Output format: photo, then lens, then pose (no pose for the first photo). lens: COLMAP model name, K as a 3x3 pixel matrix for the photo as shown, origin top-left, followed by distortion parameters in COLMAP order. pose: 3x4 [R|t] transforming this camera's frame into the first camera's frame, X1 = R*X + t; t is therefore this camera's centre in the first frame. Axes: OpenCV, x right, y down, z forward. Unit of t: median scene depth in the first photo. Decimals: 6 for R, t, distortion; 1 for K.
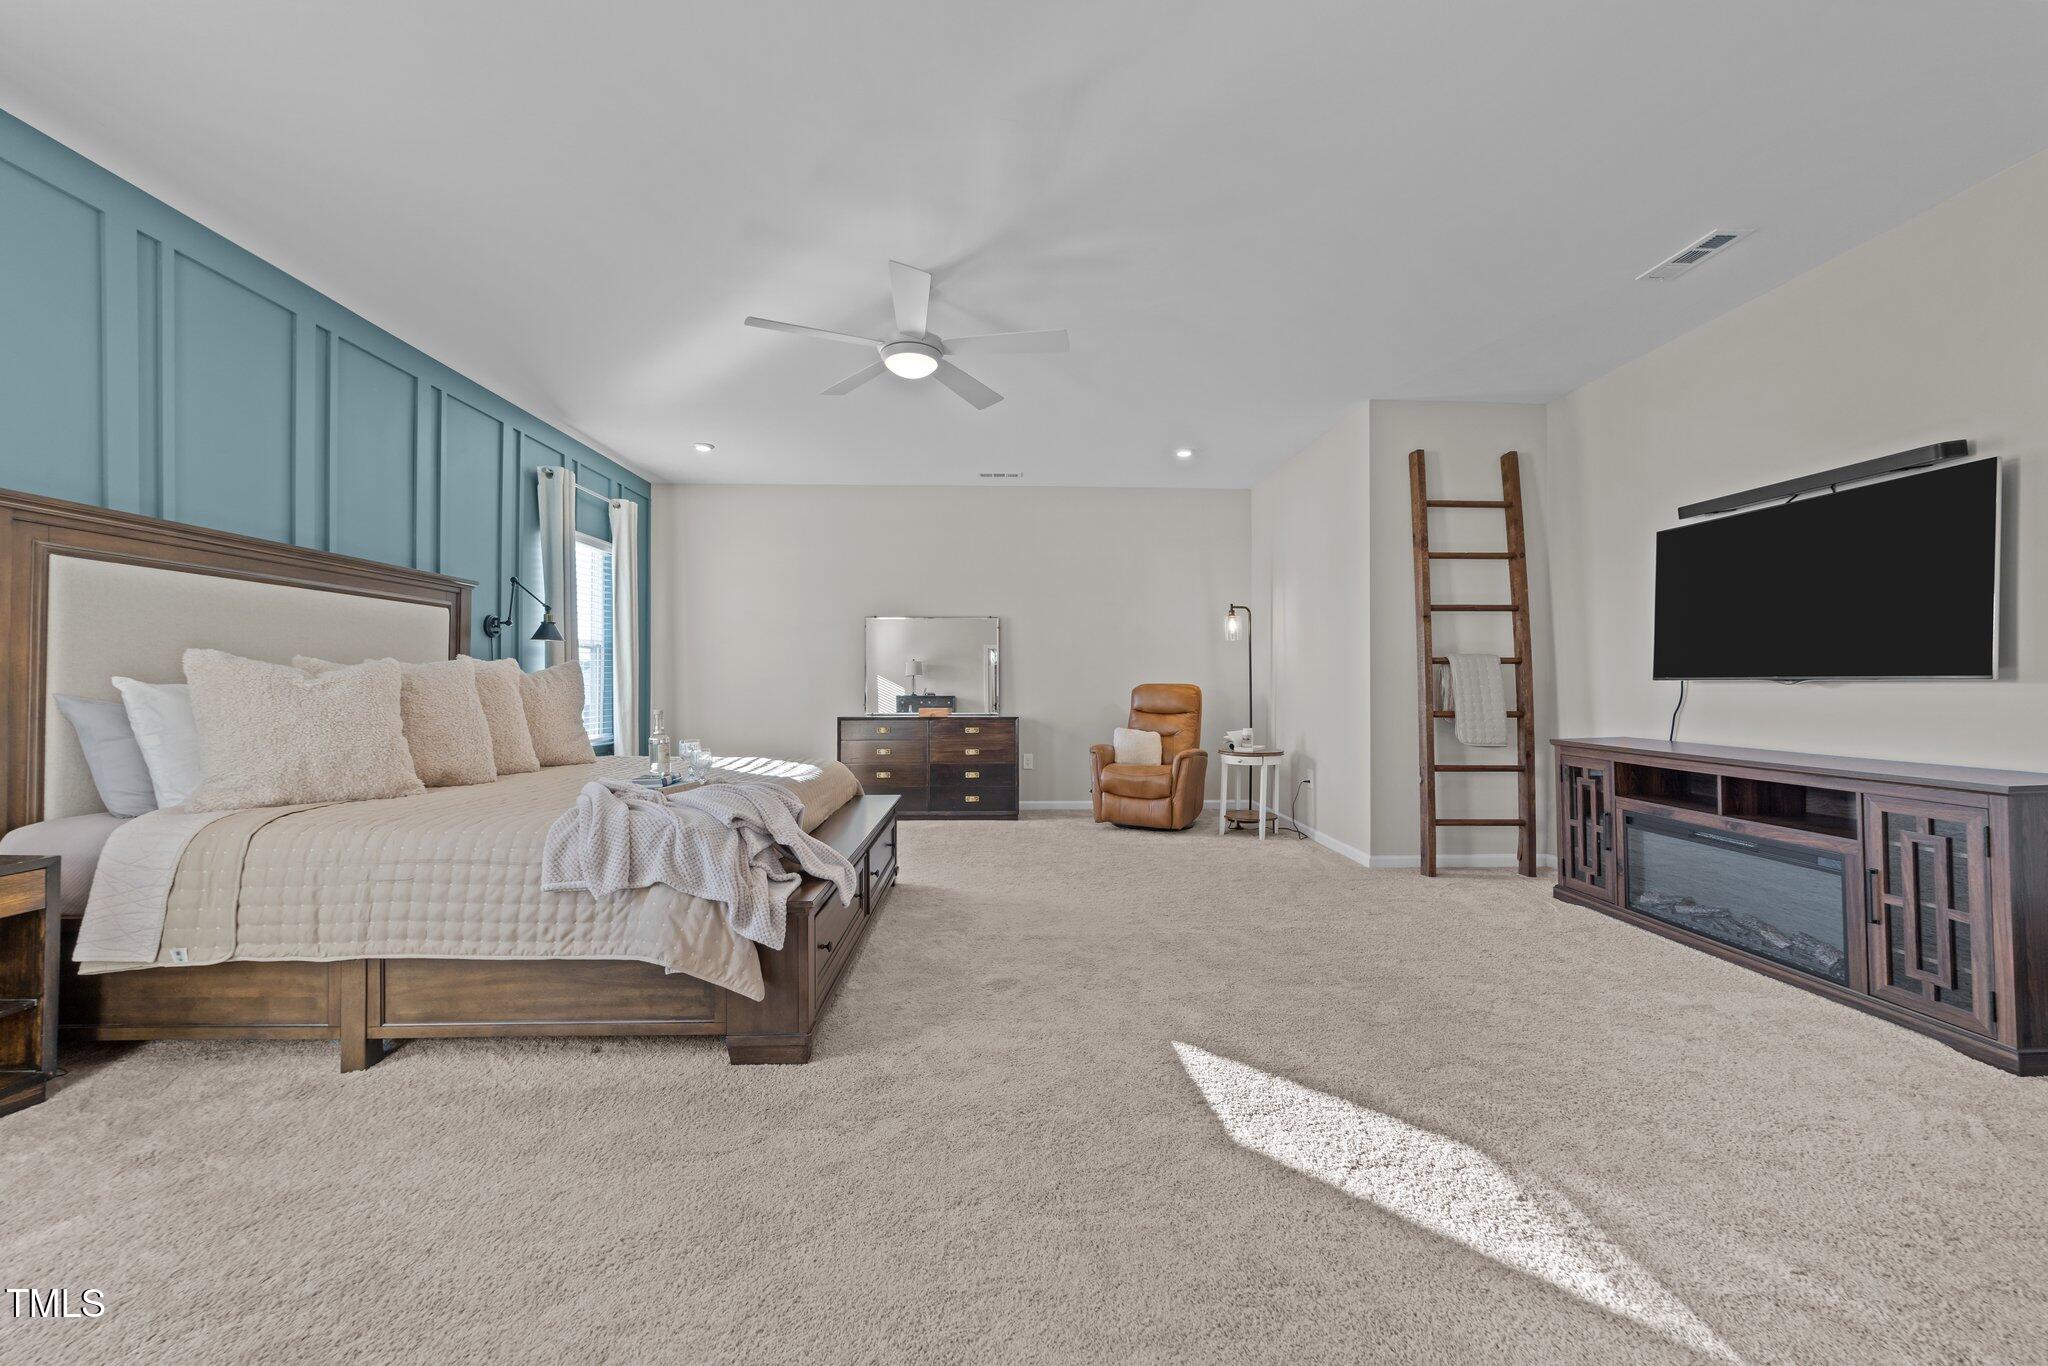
lens RADIAL K [[774.9, 0, 1023.1], [0, 774.9, 682.6], [0, 0, 1]] dist [-0.011708, 0.000678]
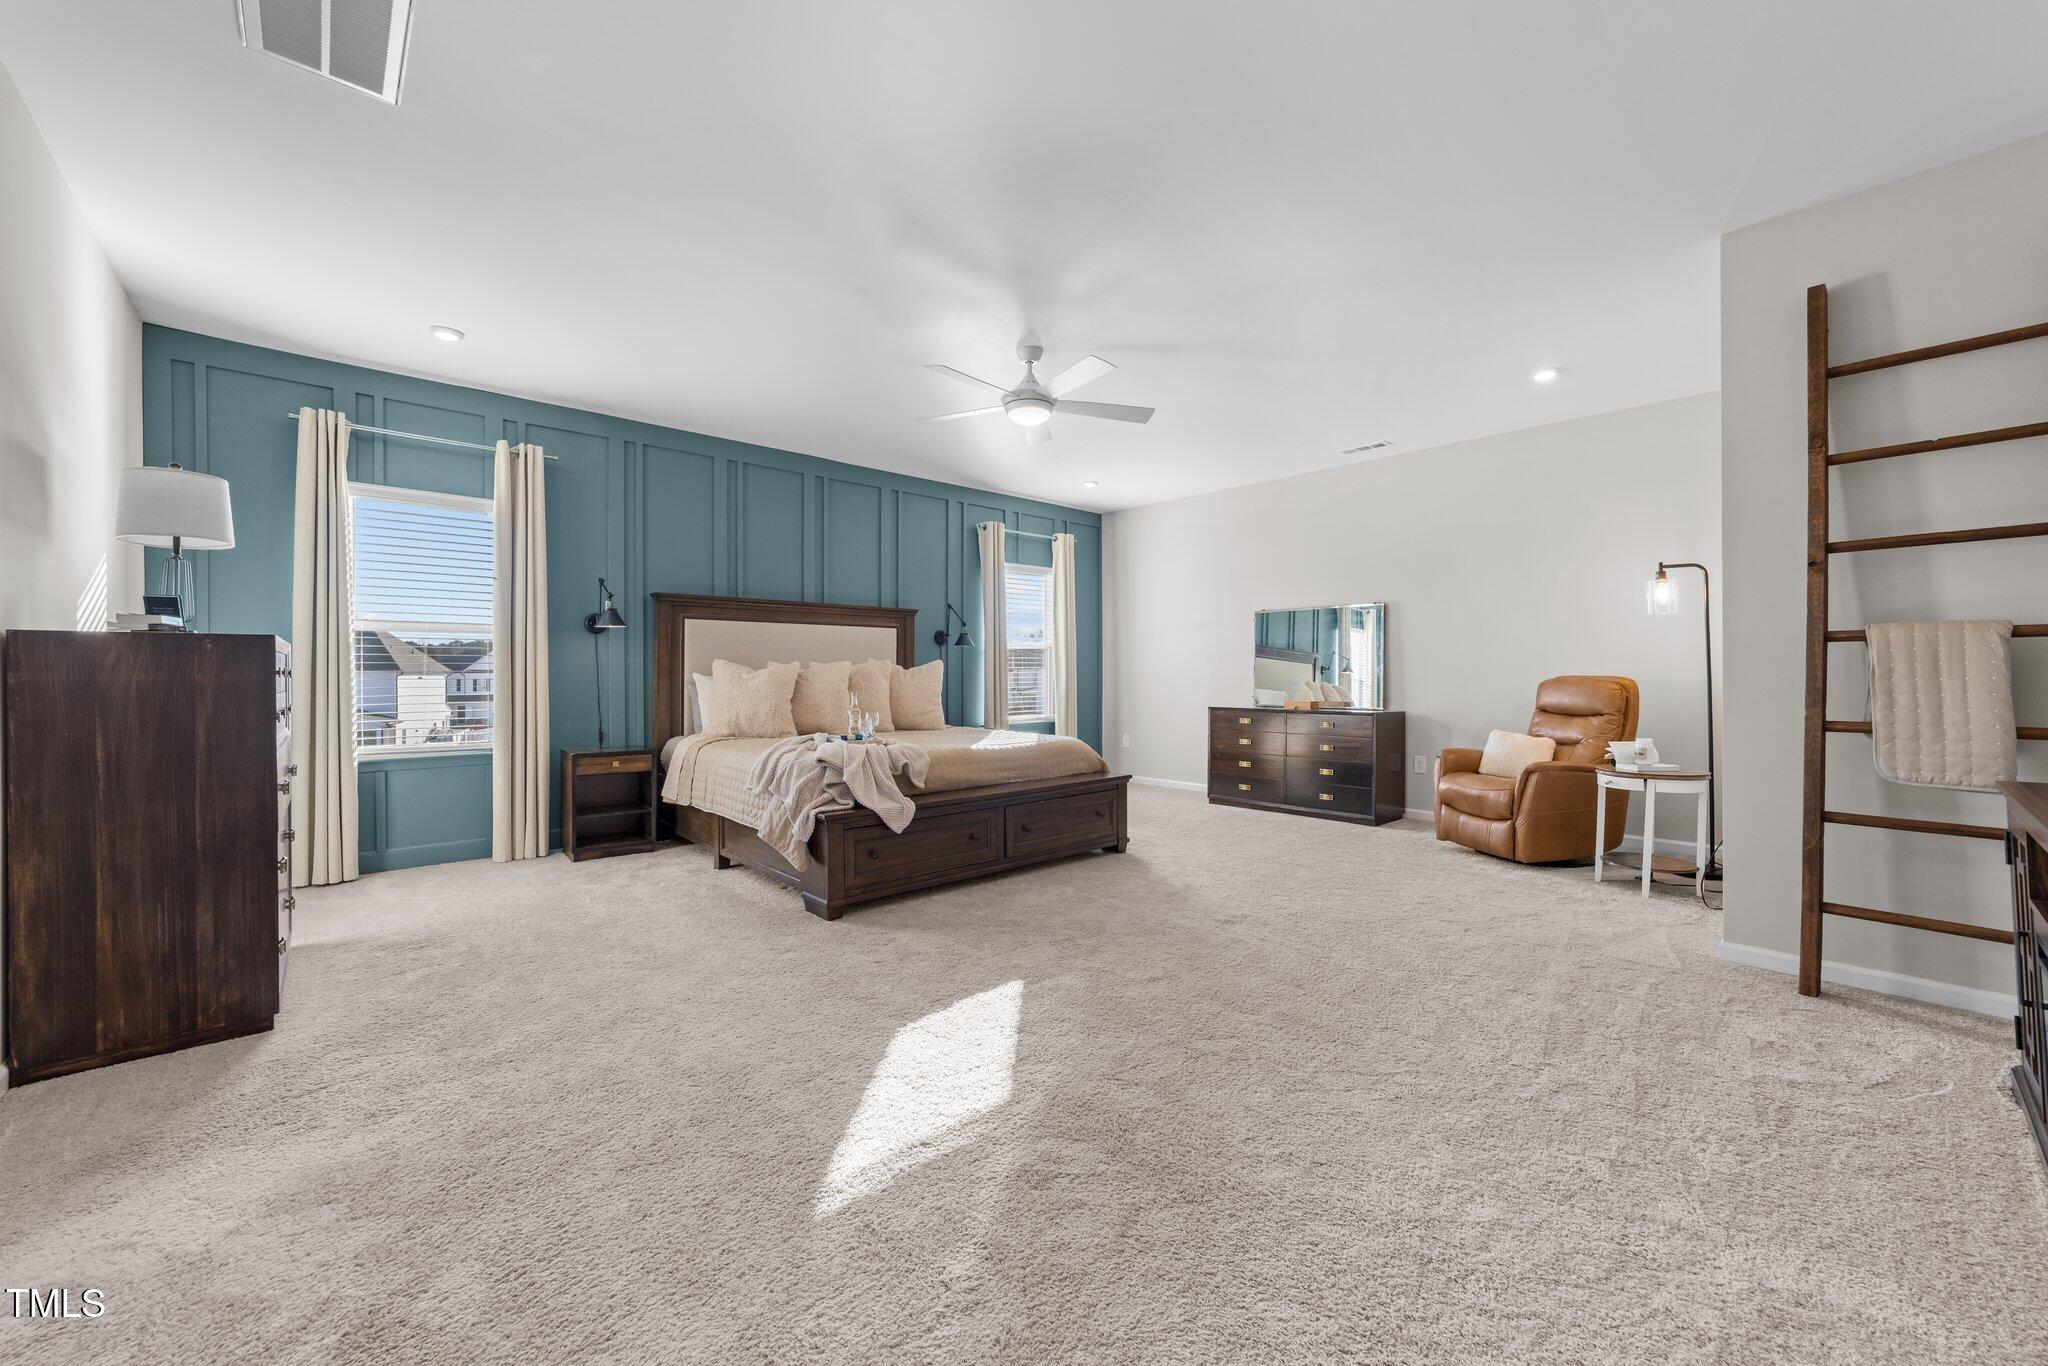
lens RADIAL K [[774.9, 0, 1023.7], [0, 774.9, 677.2], [0, 0, 1]] dist [-0.011708, 0.000678]
pose [[0.649849, 0.001165, -0.760062, 0.552957], [0.001704, 0.999994, 0.002990, 0.000583], [0.760061, -0.003238, 0.649843, 0.138154]]
